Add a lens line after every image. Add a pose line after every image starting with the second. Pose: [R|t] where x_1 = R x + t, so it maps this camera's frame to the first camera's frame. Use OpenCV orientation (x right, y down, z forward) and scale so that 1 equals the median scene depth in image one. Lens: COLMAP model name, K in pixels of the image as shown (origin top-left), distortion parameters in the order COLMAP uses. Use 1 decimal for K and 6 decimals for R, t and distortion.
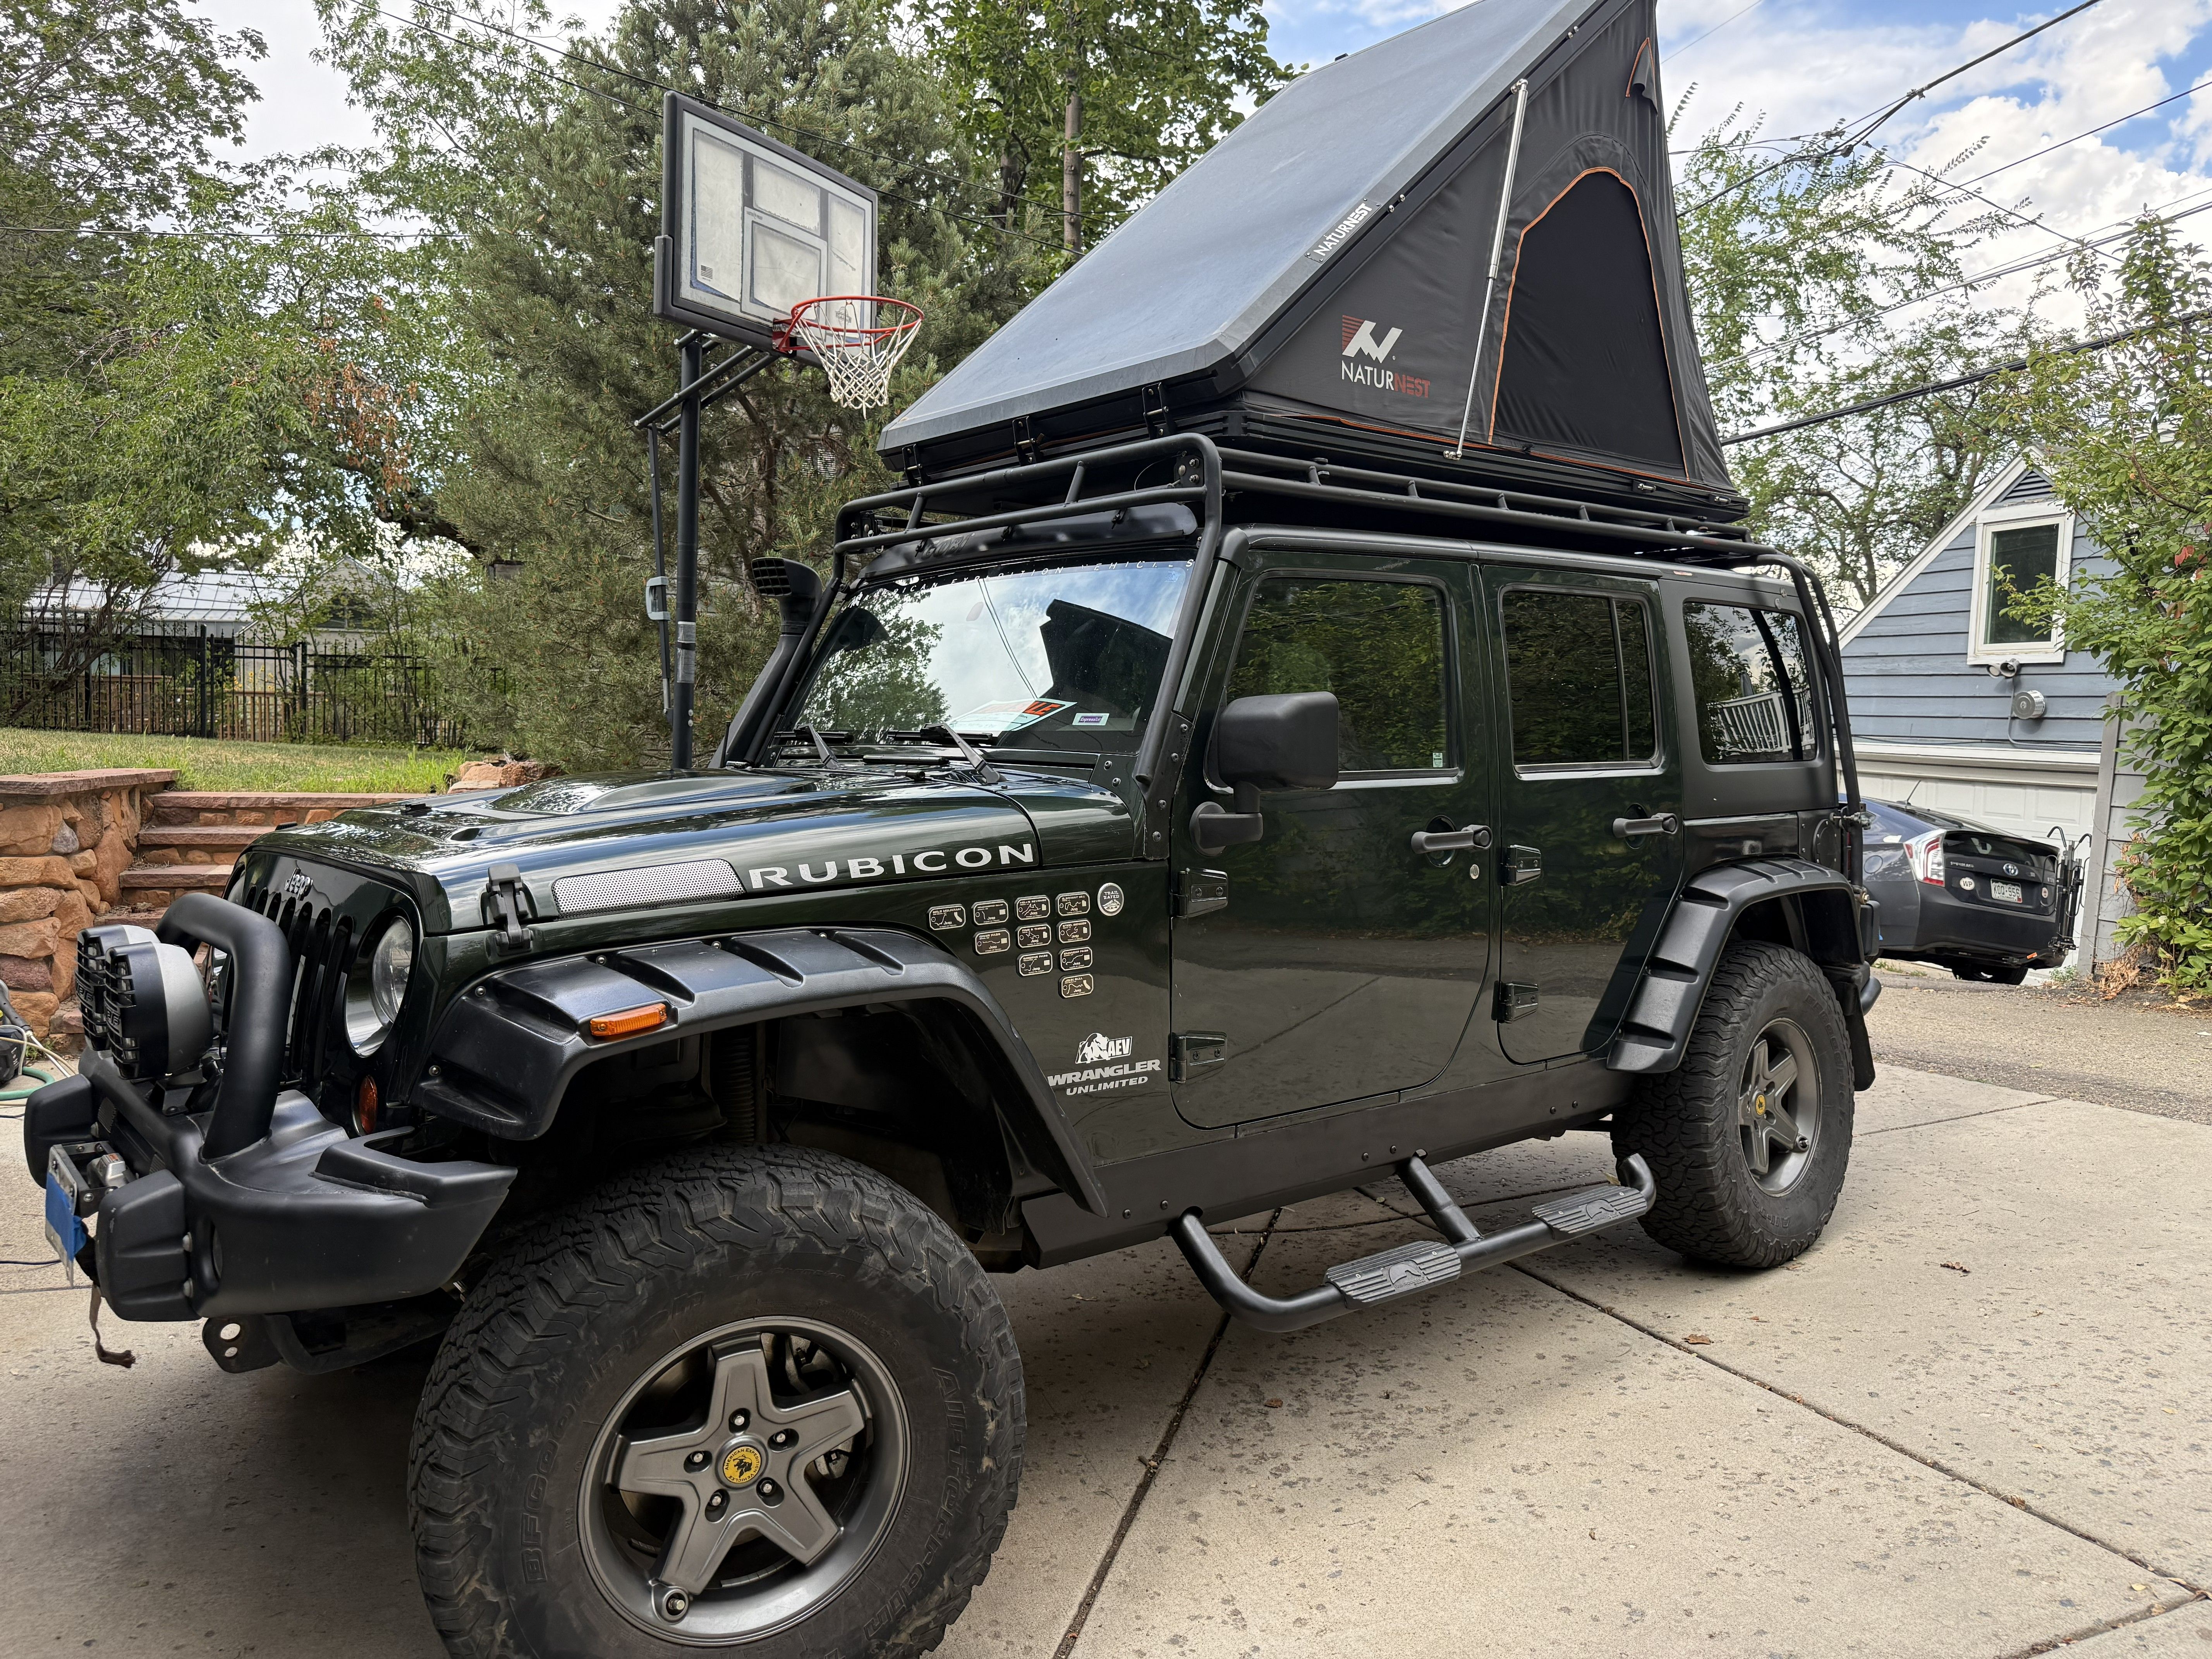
lens RADIAL K [[1563.7, 0, 1085.4], [0, 1563.7, 767.7], [0, 0, 1]] dist [0.055134, -0.061476]
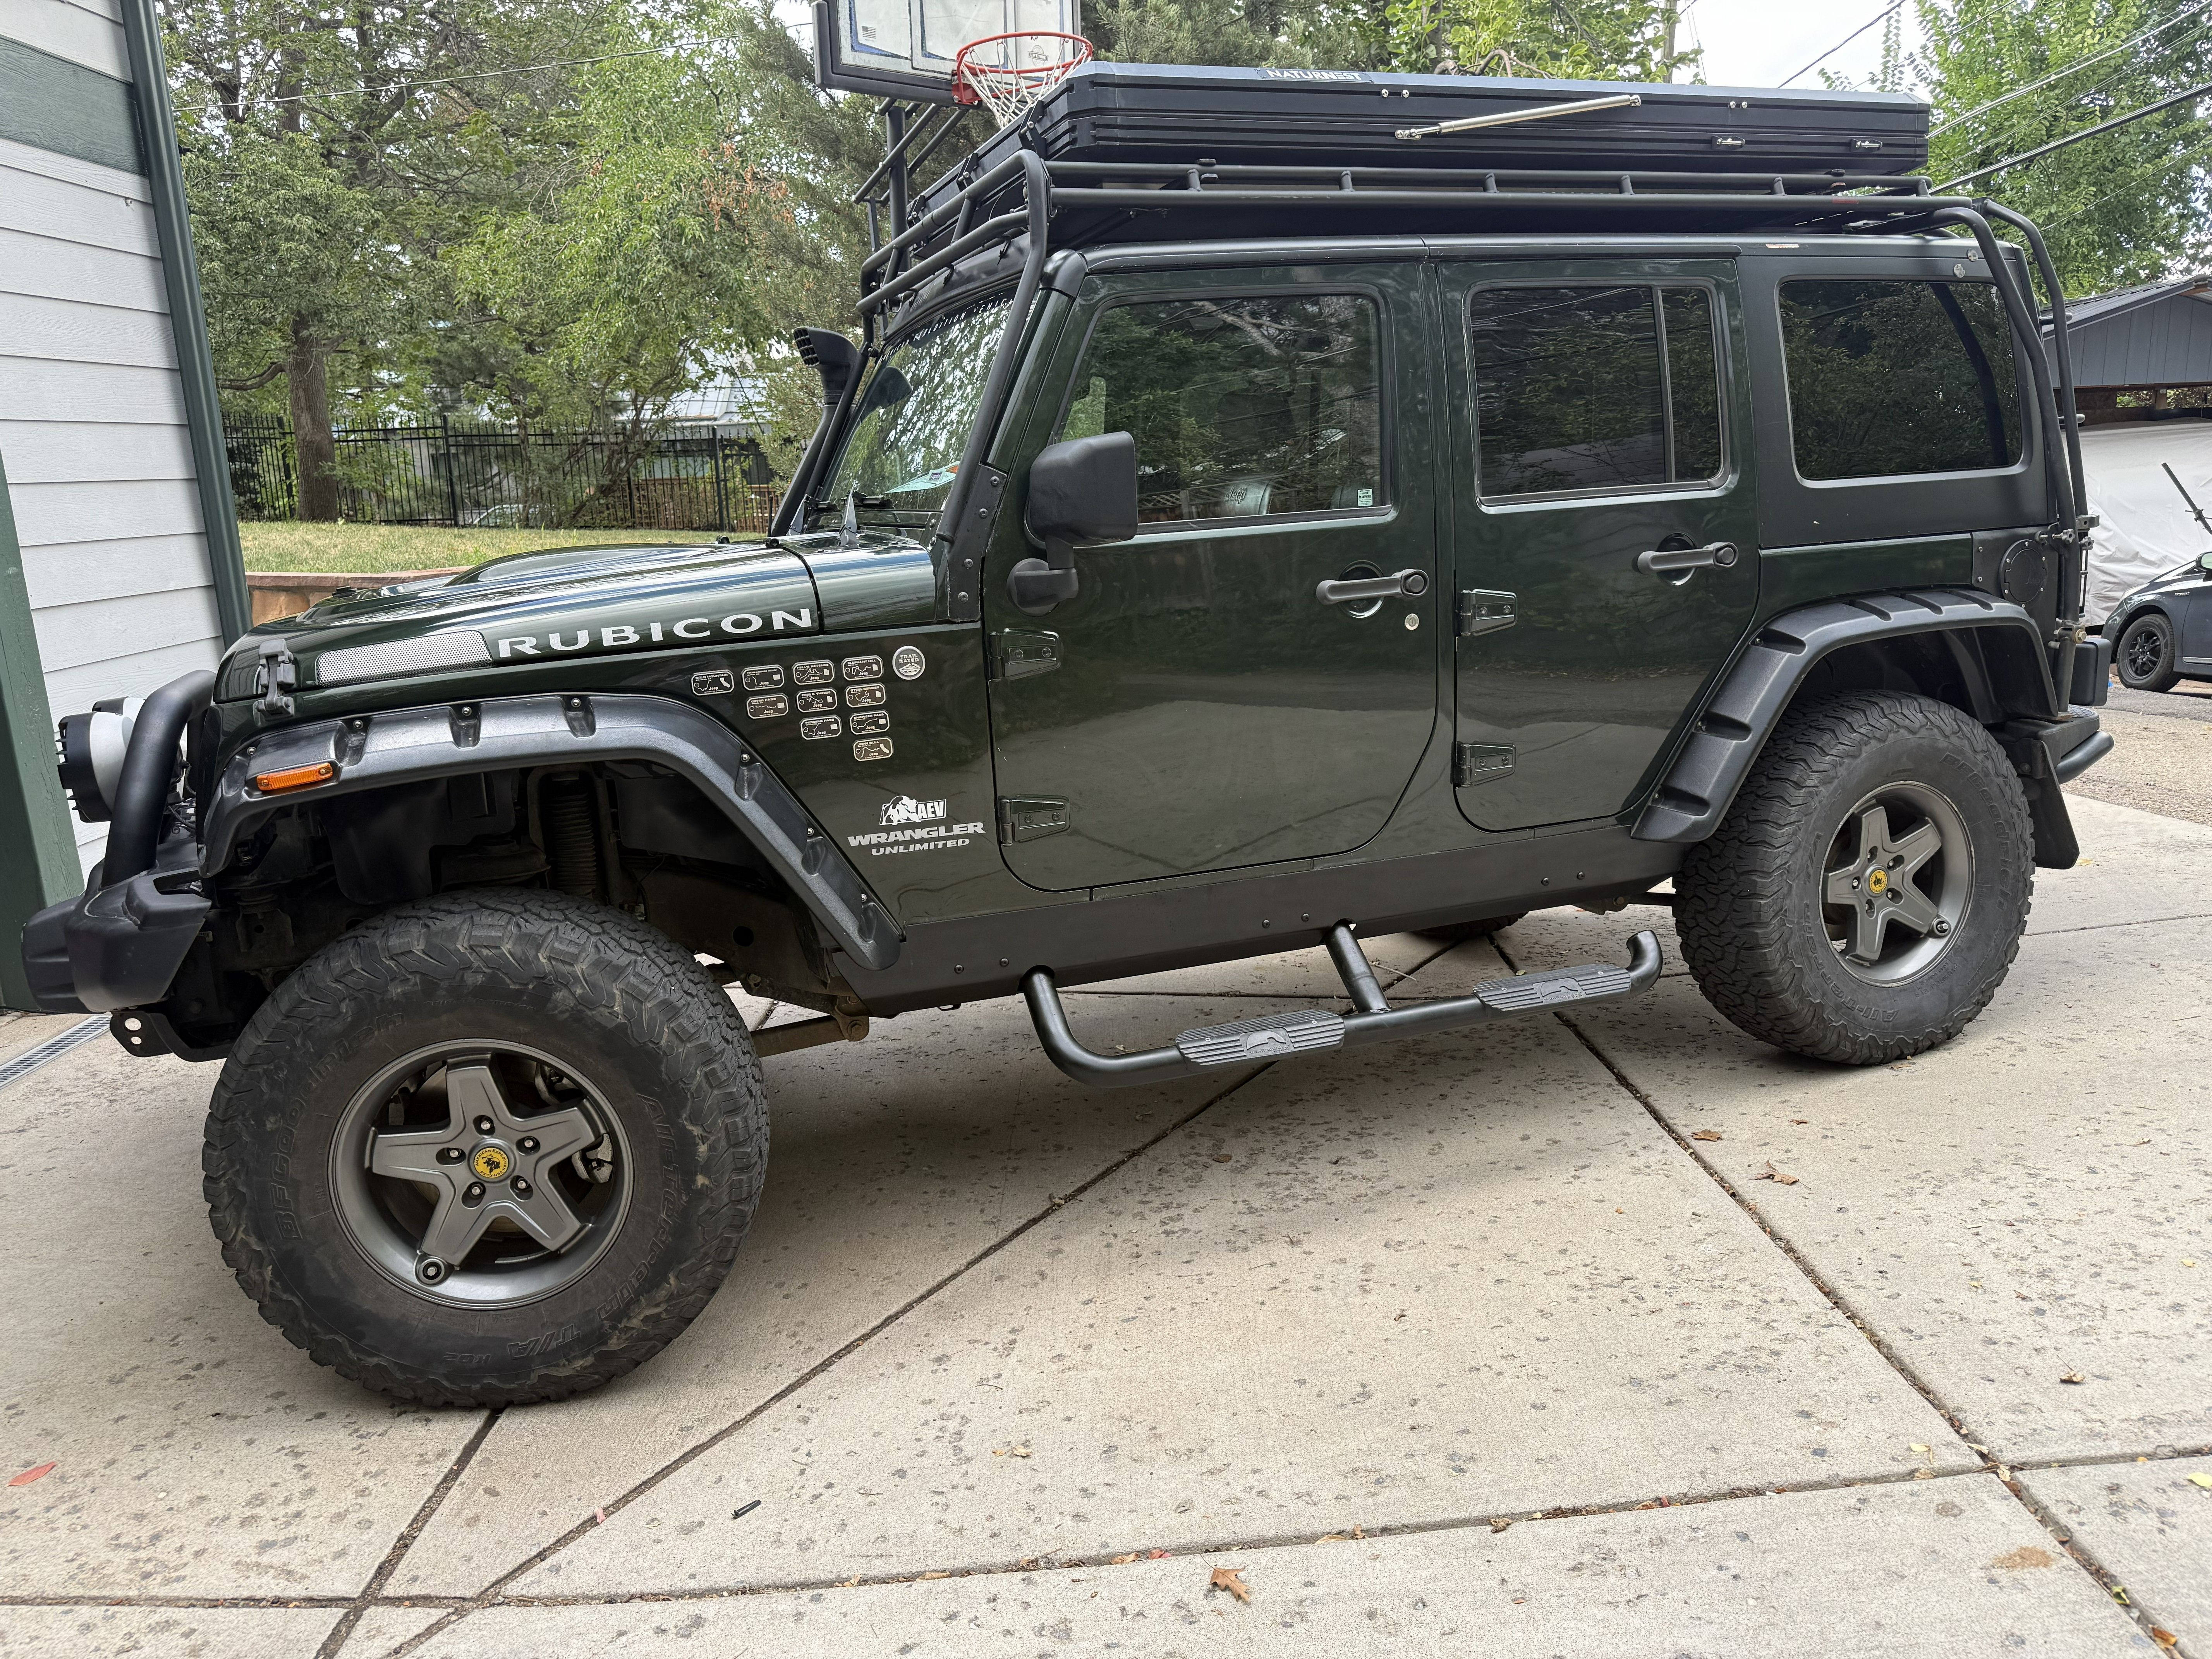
lens RADIAL K [[1563.7, 0, 1059.6], [0, 1563.7, 813.0], [0, 0, 1]] dist [0.055134, -0.061476]
pose [[0.943879, 0.007208, -0.330213, 0.430298], [0.049489, 0.985389, 0.162969, 0.021257], [0.326563, -0.170165, 0.929731, 0.093309]]
